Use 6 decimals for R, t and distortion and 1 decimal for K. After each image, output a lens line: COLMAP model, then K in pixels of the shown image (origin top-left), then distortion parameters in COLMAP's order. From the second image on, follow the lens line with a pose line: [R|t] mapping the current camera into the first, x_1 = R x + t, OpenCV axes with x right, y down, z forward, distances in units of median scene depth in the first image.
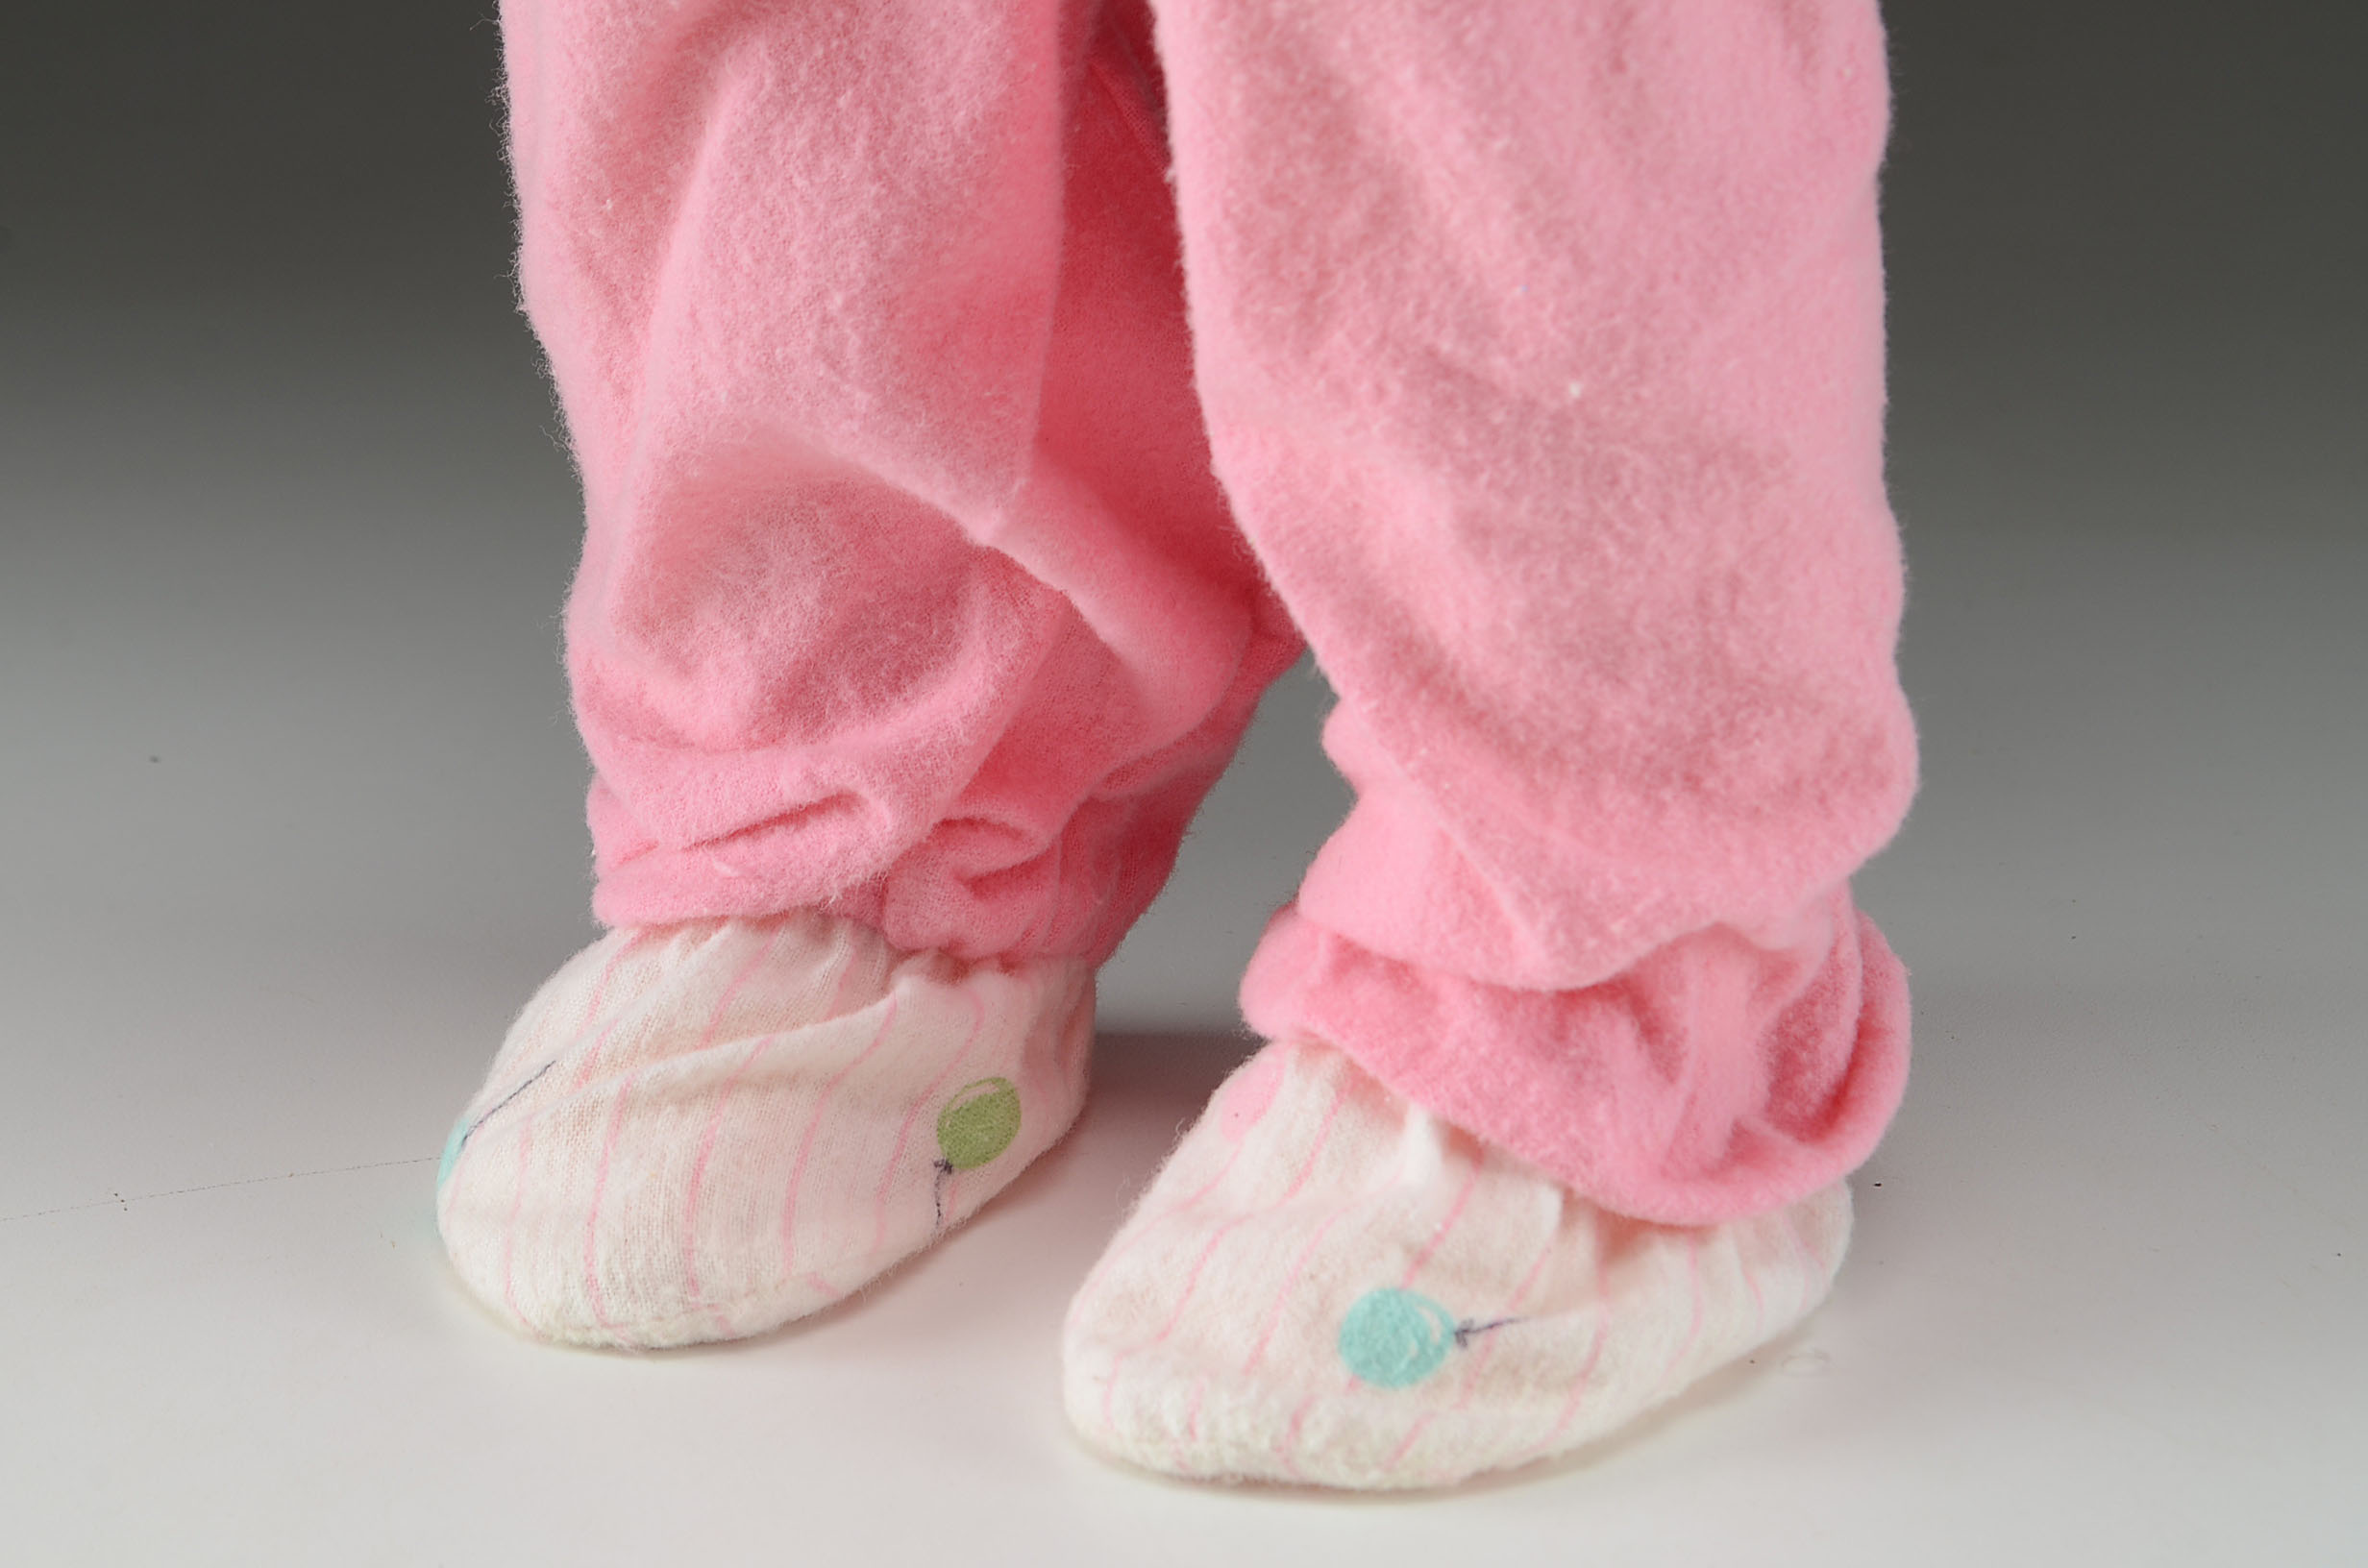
lens RADIAL K [[5273.4, 0, 1184.0], [0, 5273.4, 784.0], [0, 0, 1]] dist [-0.013890, -0.060299]
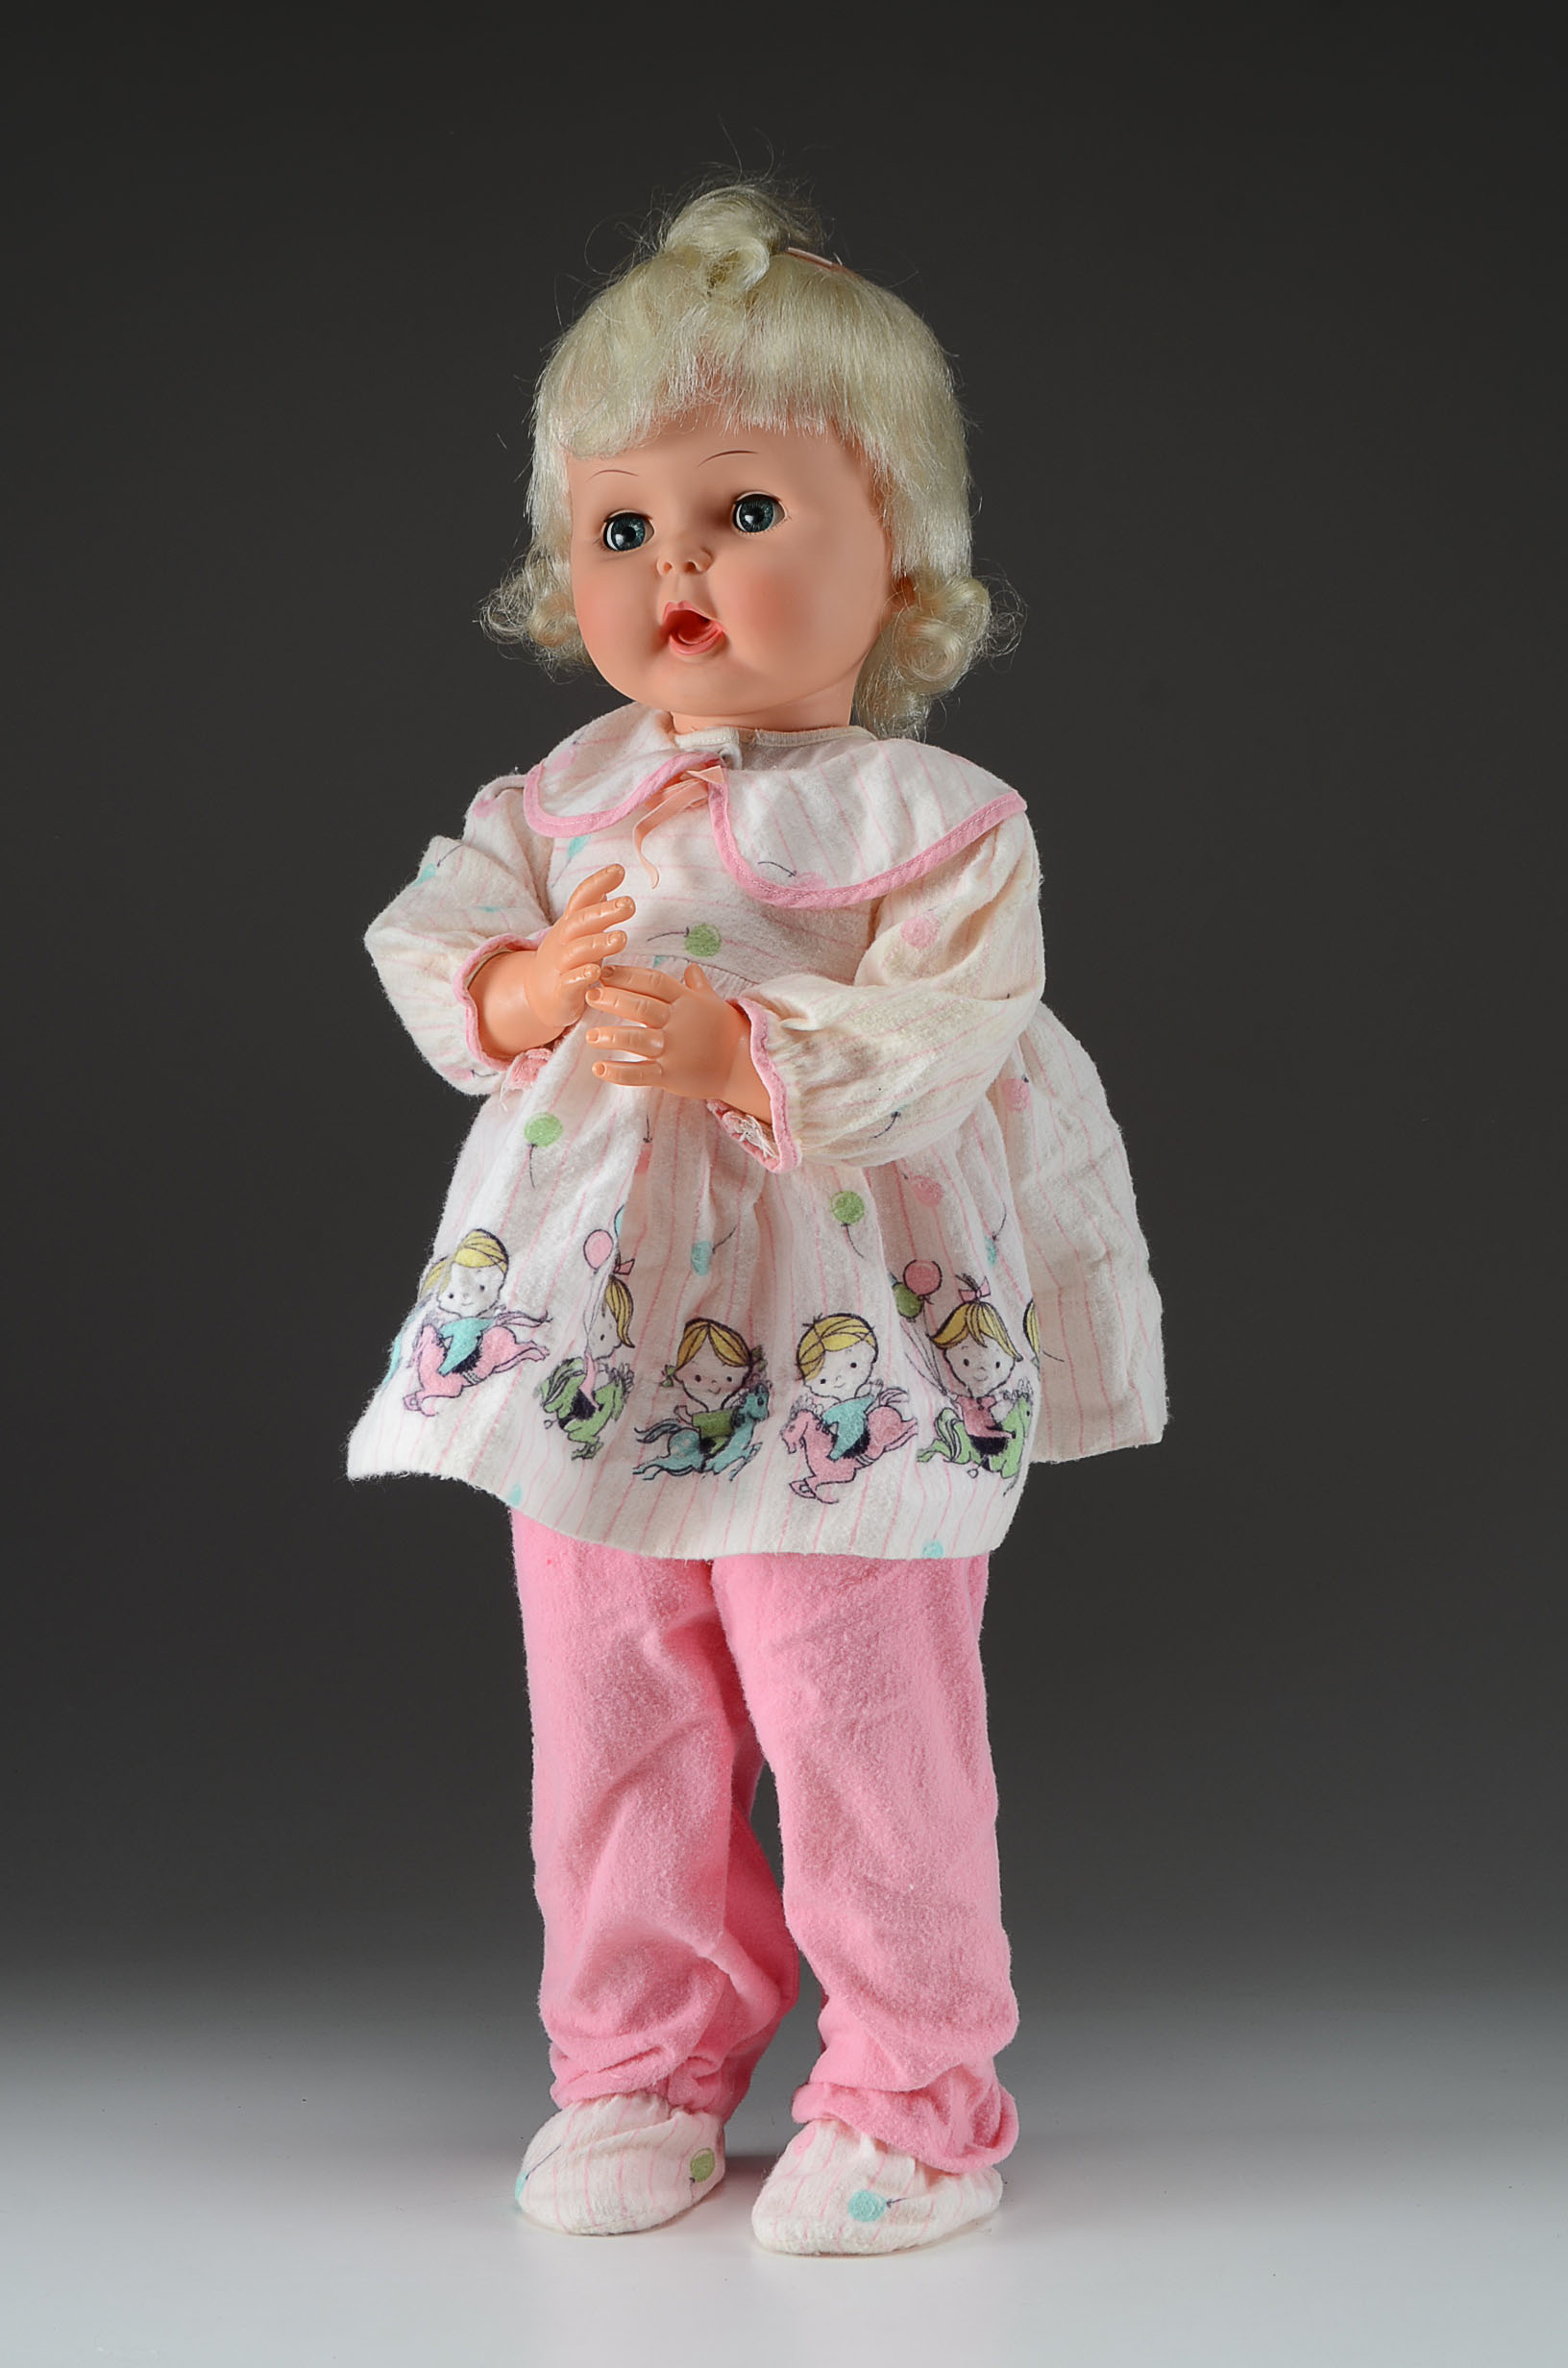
lens RADIAL K [[4203.3, 0, 784.0], [0, 4203.3, 1184.0], [0, 0, 1]] dist [-0.056916, 0.118904]
pose [[0.988220, -0.008772, 0.152791, -0.358841], [0.055922, 0.950018, -0.307147, 0.275529], [-0.142460, 0.312073, 0.939316, -1.398227]]
